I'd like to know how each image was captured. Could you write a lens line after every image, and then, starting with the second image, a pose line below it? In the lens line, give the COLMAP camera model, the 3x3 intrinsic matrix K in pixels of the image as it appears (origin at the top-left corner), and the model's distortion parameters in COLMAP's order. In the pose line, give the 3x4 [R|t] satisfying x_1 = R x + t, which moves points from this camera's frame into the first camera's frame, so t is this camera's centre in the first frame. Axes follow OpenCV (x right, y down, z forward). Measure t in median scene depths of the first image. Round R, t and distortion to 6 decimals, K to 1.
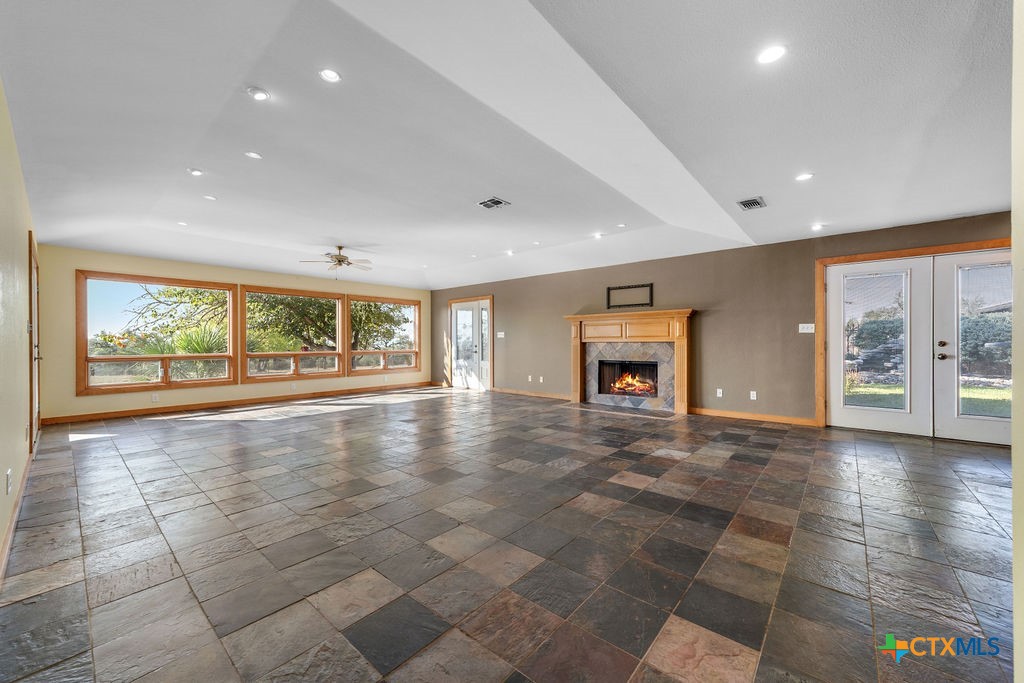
lens RADIAL K [[396.1, 0, 517.5], [0, 396.1, 348.0], [0, 0, 1]] dist [-0.014011, 0.005179]
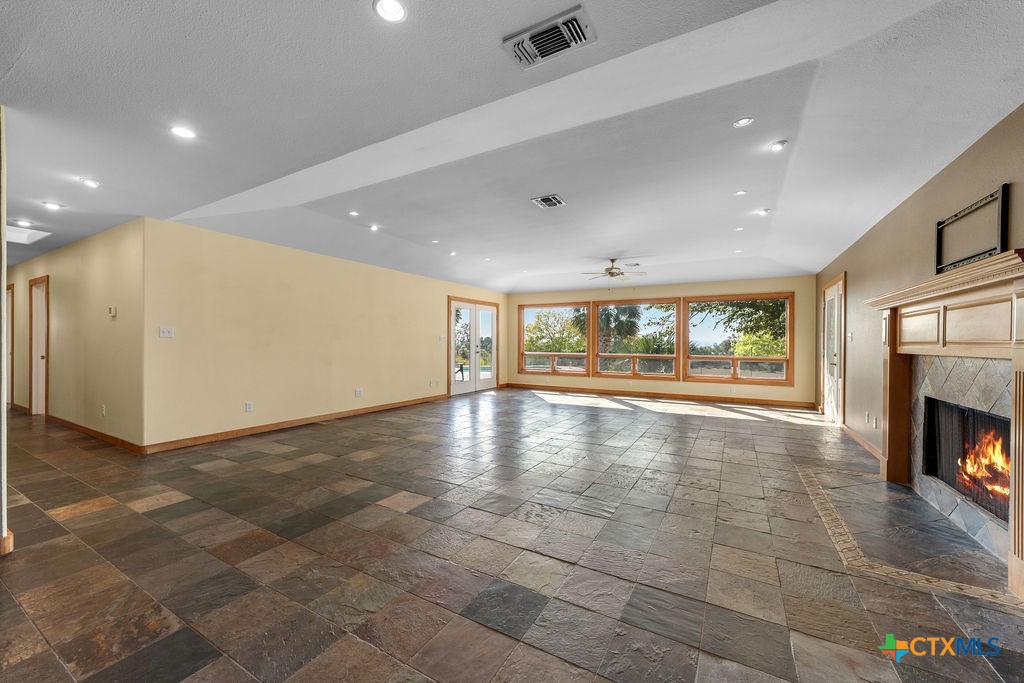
lens RADIAL K [[396.1, 0, 505.9], [0, 396.1, 350.3], [0, 0, 1]] dist [-0.014011, 0.005179]
pose [[0.170913, 0.024700, -0.984976, 0.596146], [-0.021748, 0.999537, 0.021291, -0.020182], [0.985046, 0.017782, 0.171371, 0.518883]]
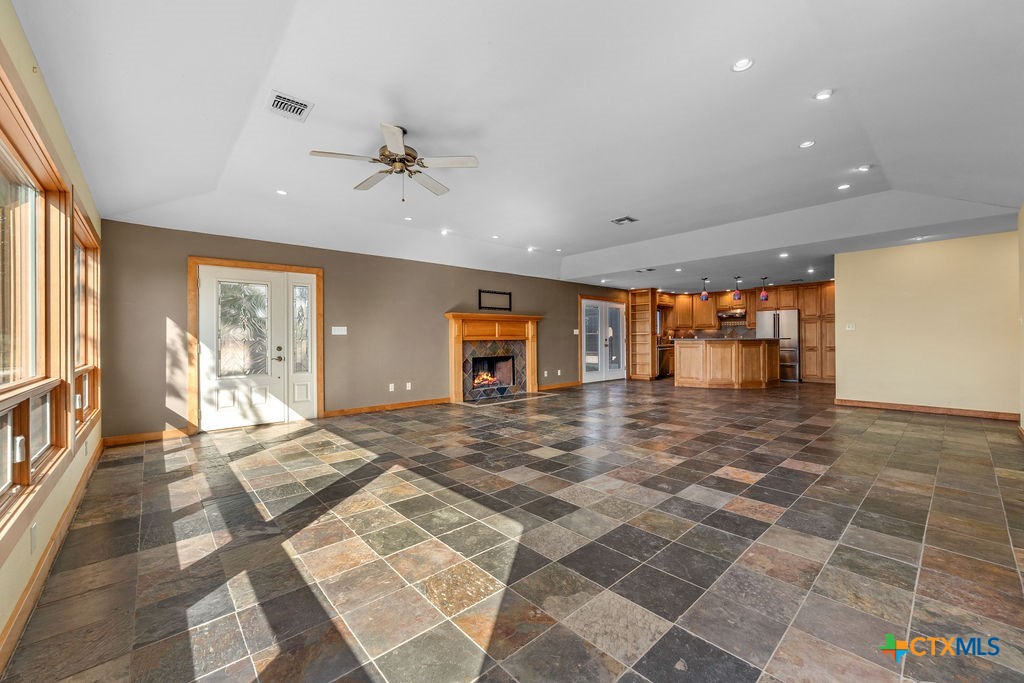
lens RADIAL K [[396.1, 0, 513.0], [0, 396.1, 339.4], [0, 0, 1]] dist [-0.014011, 0.005179]
pose [[0.146867, 0.003670, 0.989149, -0.882996], [0.024678, 0.999668, -0.007373, -0.007375], [-0.988848, 0.025493, 0.146728, 0.809125]]
